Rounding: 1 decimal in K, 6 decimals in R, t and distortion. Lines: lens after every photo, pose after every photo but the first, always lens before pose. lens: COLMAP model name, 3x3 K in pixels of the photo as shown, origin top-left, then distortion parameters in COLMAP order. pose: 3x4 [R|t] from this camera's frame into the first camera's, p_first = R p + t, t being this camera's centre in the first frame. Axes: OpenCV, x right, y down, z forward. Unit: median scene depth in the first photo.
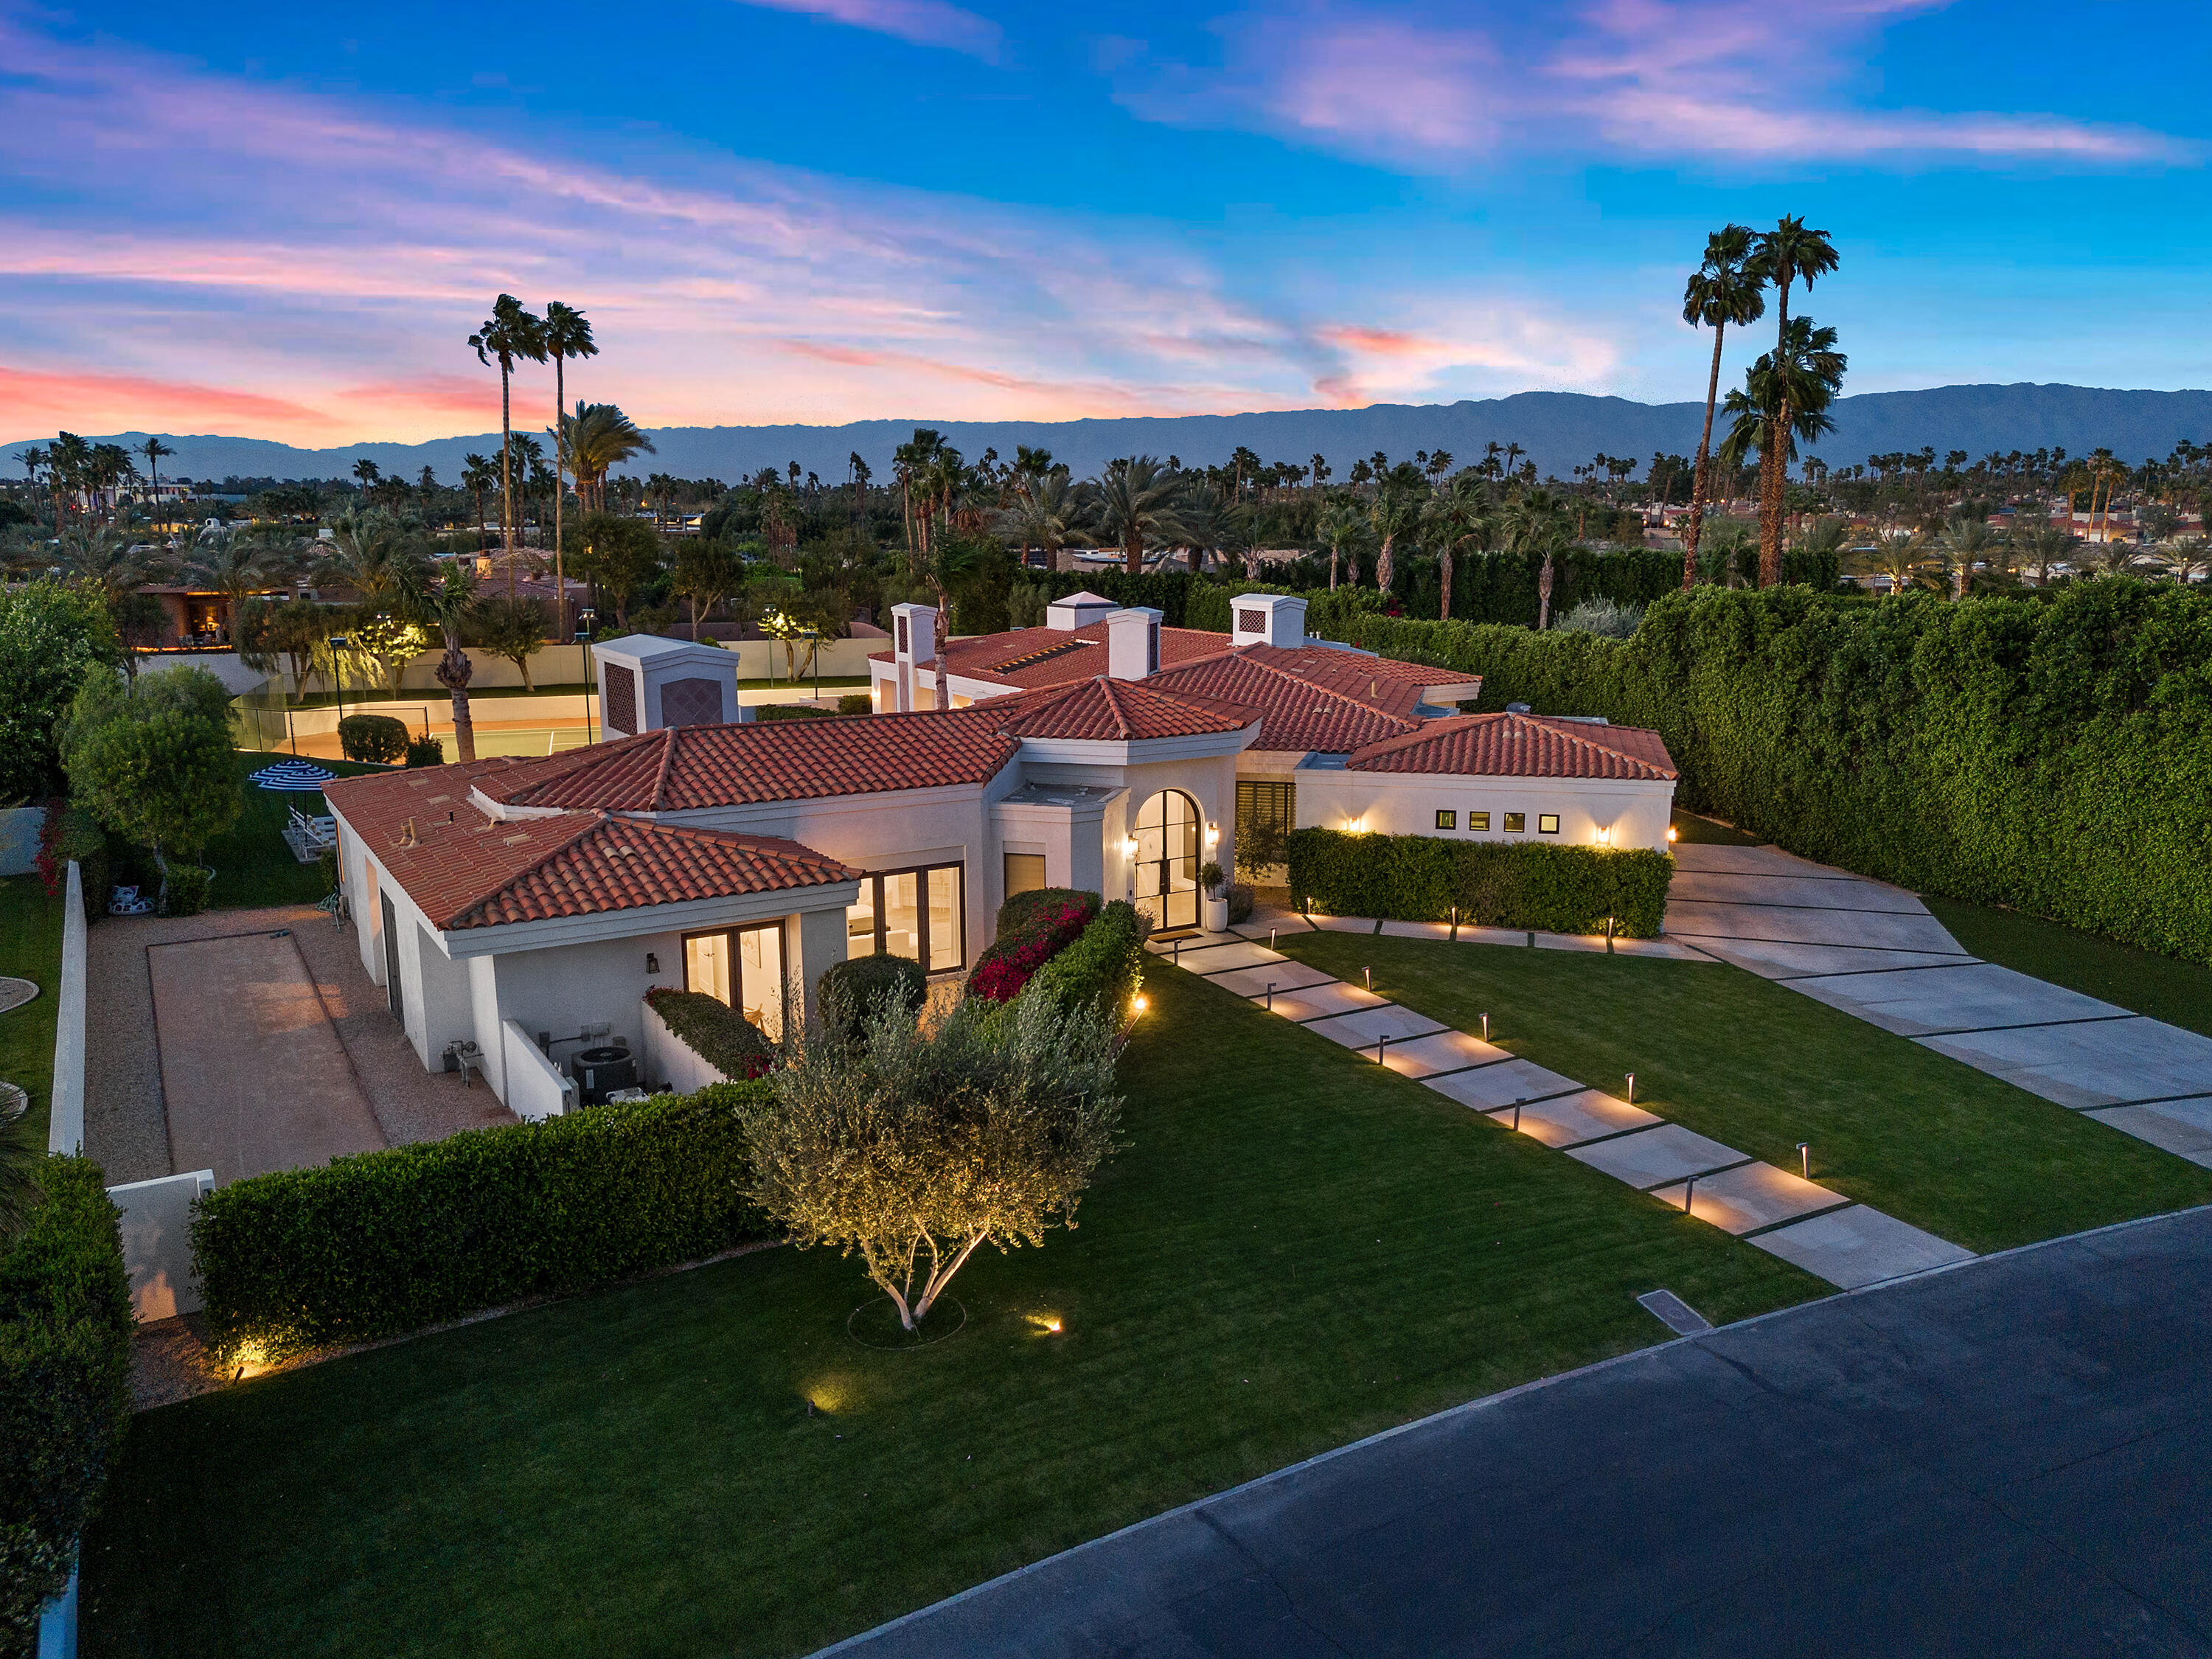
lens RADIAL K [[1557.0, 0, 1154.6], [0, 1557.0, 825.8], [0, 0, 1]] dist [0.031265, 0.001029]
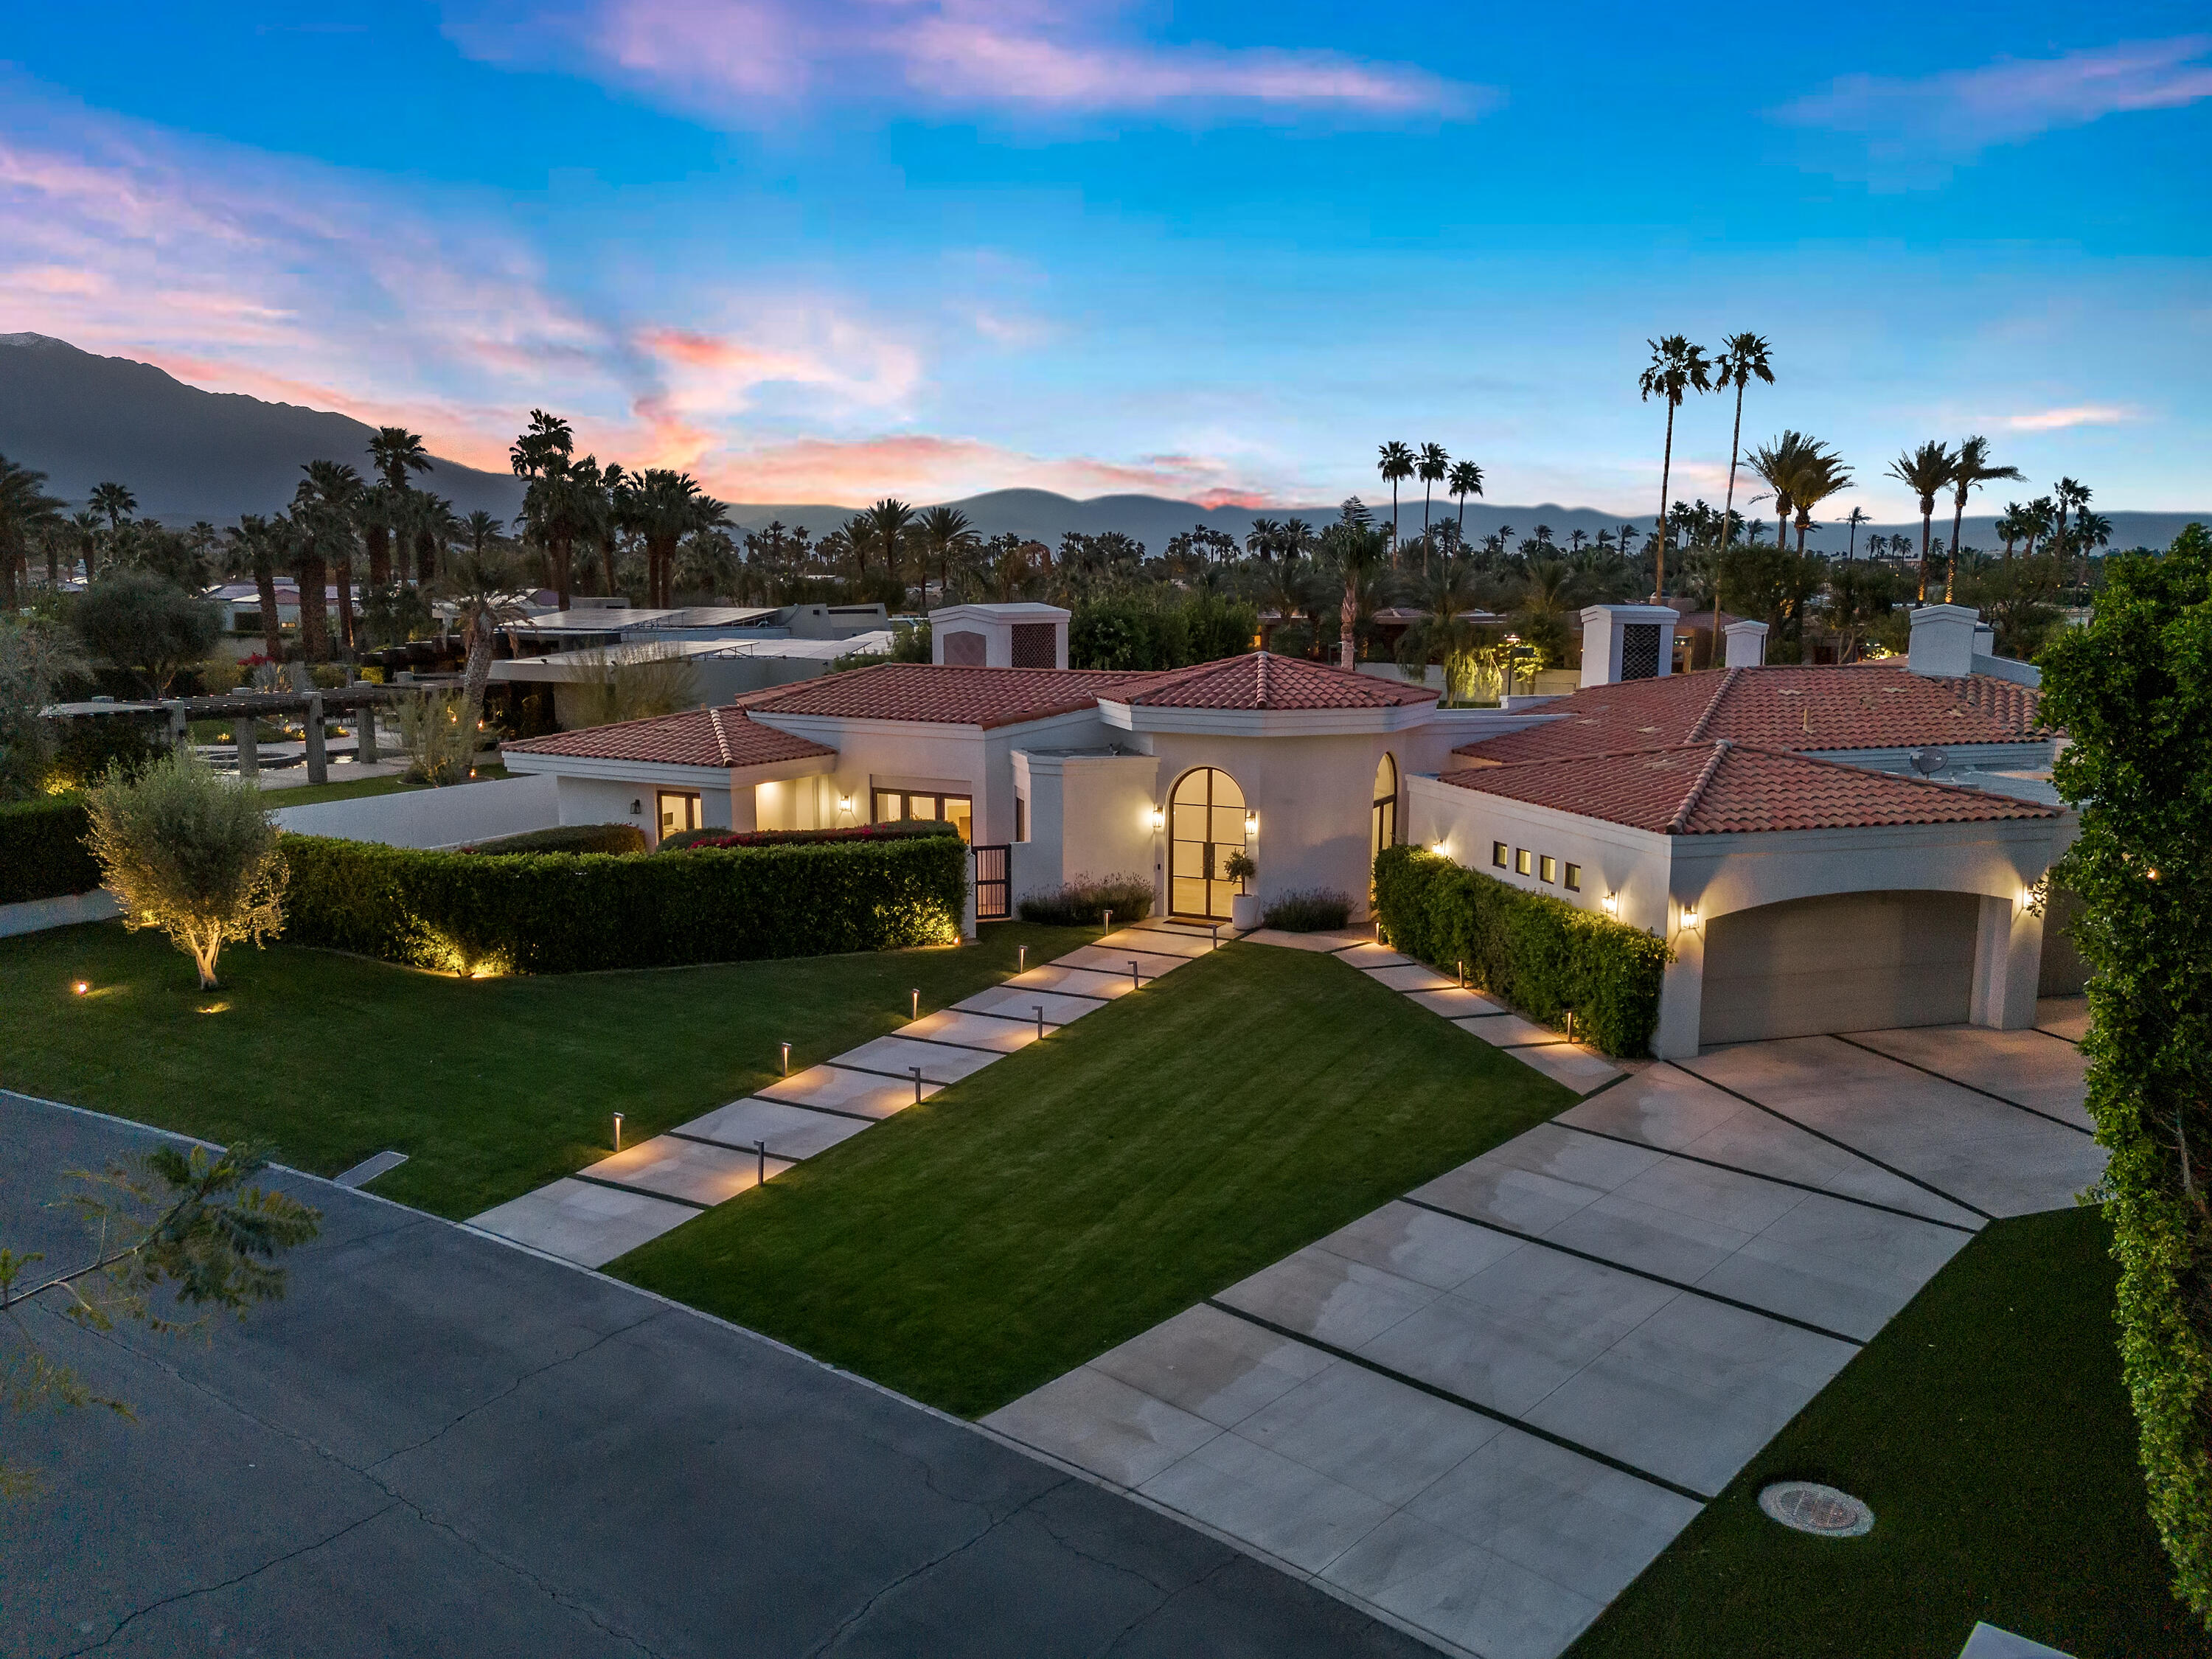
lens RADIAL K [[1557.0, 0, 1154.6], [0, 1557.0, 825.8], [0, 0, 1]] dist [0.031265, 0.001029]
pose [[0.556347, 0.136714, -0.819627, 0.970243], [-0.169994, 0.984237, 0.048782, -0.036058], [0.813376, 0.112192, 0.570817, 0.536501]]
